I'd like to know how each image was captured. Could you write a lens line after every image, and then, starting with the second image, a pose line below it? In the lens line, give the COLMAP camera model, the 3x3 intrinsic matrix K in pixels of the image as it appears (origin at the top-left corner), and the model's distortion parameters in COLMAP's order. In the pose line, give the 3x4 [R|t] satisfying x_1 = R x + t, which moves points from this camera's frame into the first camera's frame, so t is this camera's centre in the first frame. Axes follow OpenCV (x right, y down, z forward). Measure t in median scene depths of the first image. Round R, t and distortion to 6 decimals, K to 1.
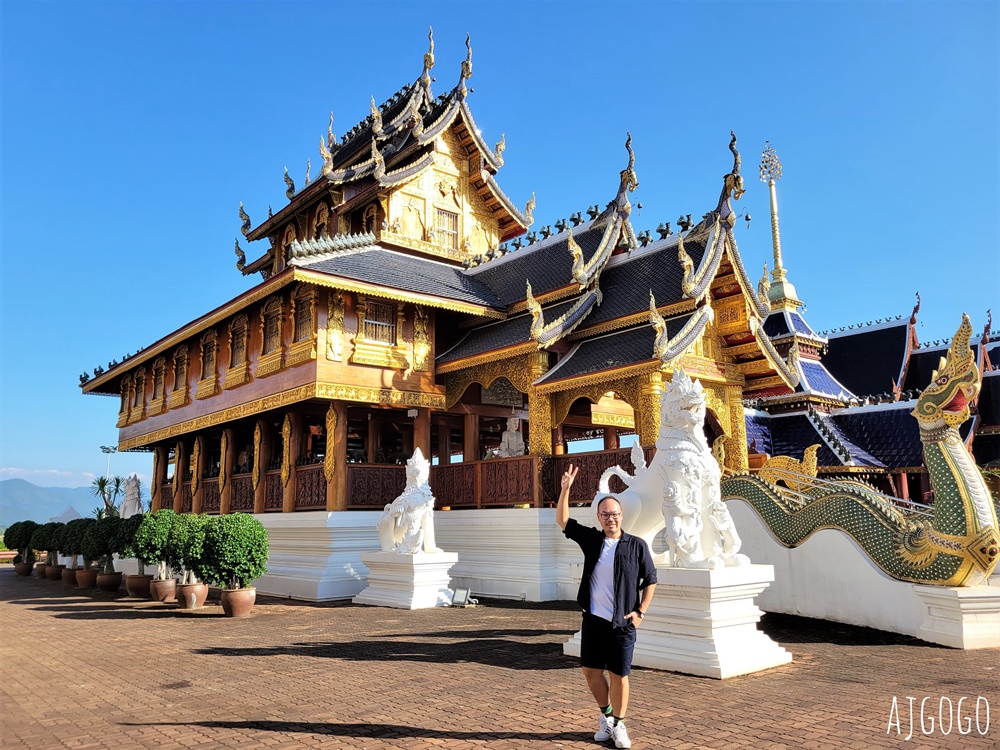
lens RADIAL K [[759.6, 0, 500.2], [0, 759.6, 370.4], [0, 0, 1]] dist [0.025335, -0.008985]
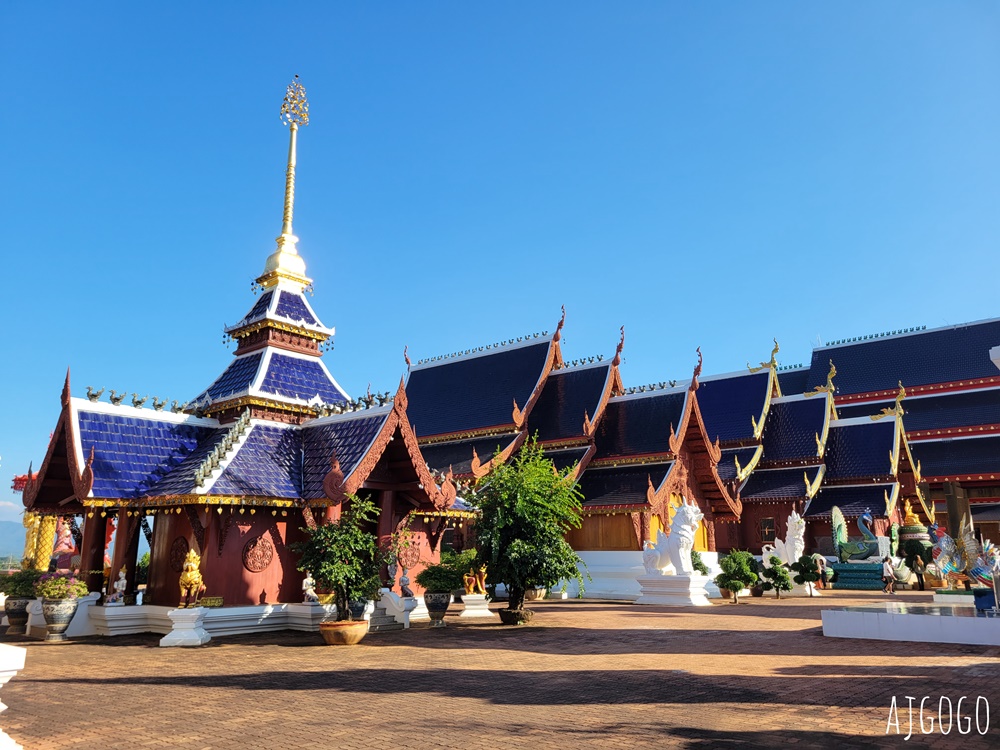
lens RADIAL K [[751.5, 0, 494.3], [0, 751.5, 371.5], [0, 0, 1]] dist [0.059337, -0.050834]
pose [[0.984659, 0.054927, 0.165620, 0.905493], [-0.046526, 0.997446, -0.054185, 0.065437], [-0.168173, 0.045648, 0.984700, 0.459325]]
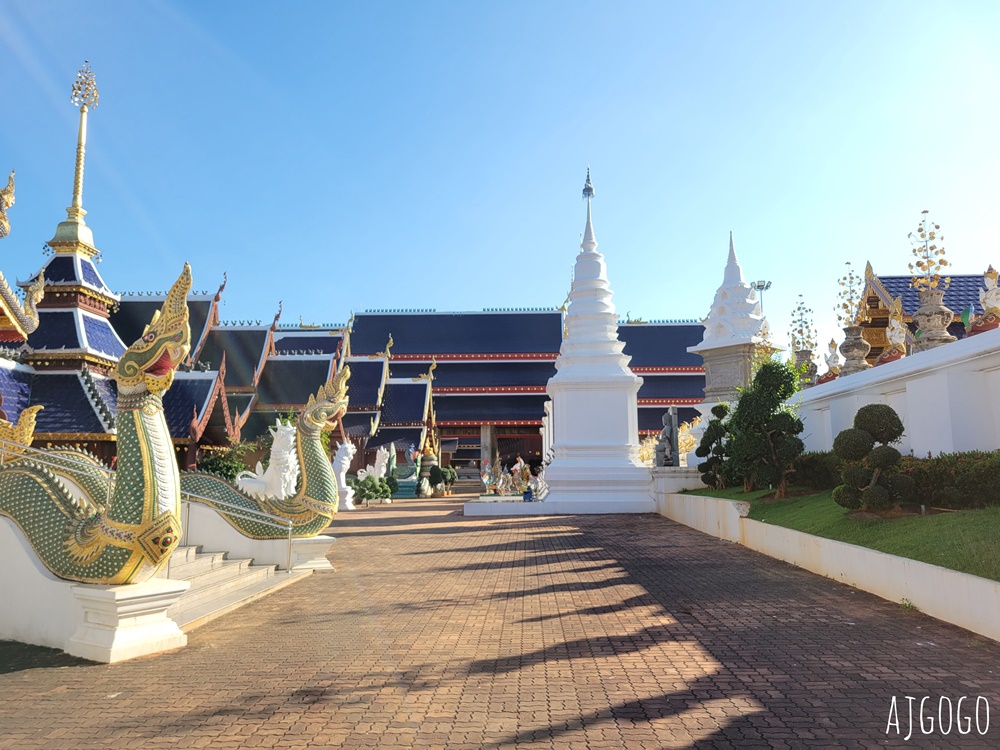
lens RADIAL K [[747.7, 0, 500.0], [0, 747.7, 375.0], [0, 0, 1]] dist [0.046098, -0.043857]
pose [[0.652549, 0.113903, 0.749137, 0.106778], [-0.148127, 0.988739, -0.021305, 0.007373], [-0.743127, -0.097064, 0.662073, 0.085083]]
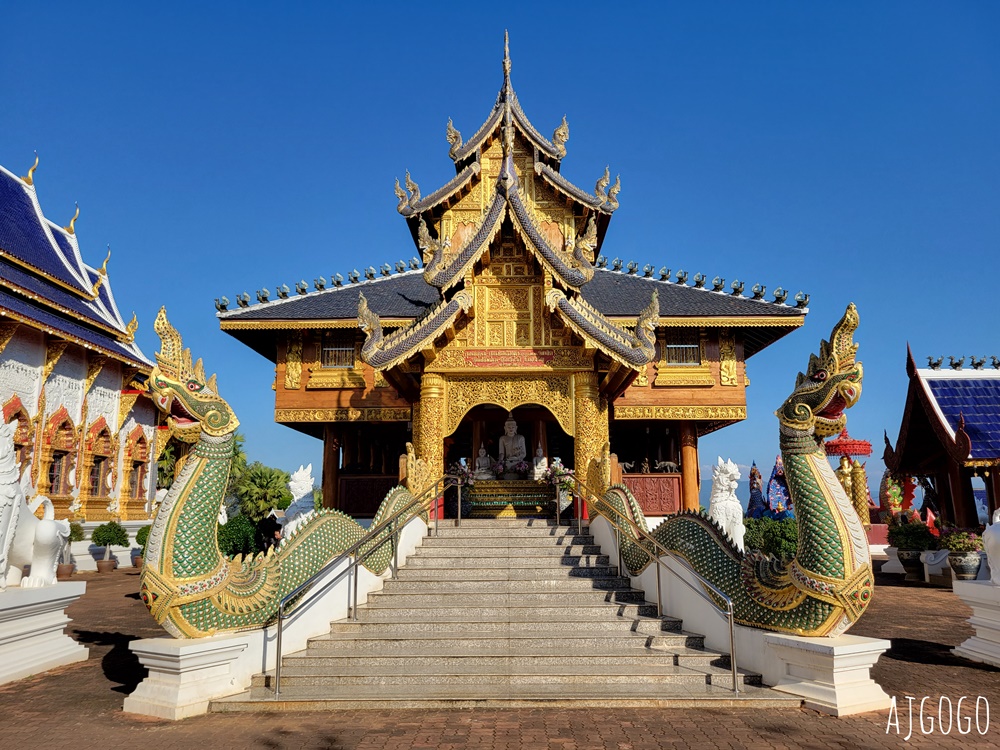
lens RADIAL K [[747.7, 0, 500.0], [0, 747.7, 375.0], [0, 0, 1]] dist [0.046098, -0.043857]
pose [[0.771581, -0.109897, -0.626566, 0.713085], [0.119274, 0.992489, -0.027199, 0.032990], [0.624849, -0.053746, 0.778893, 0.303382]]
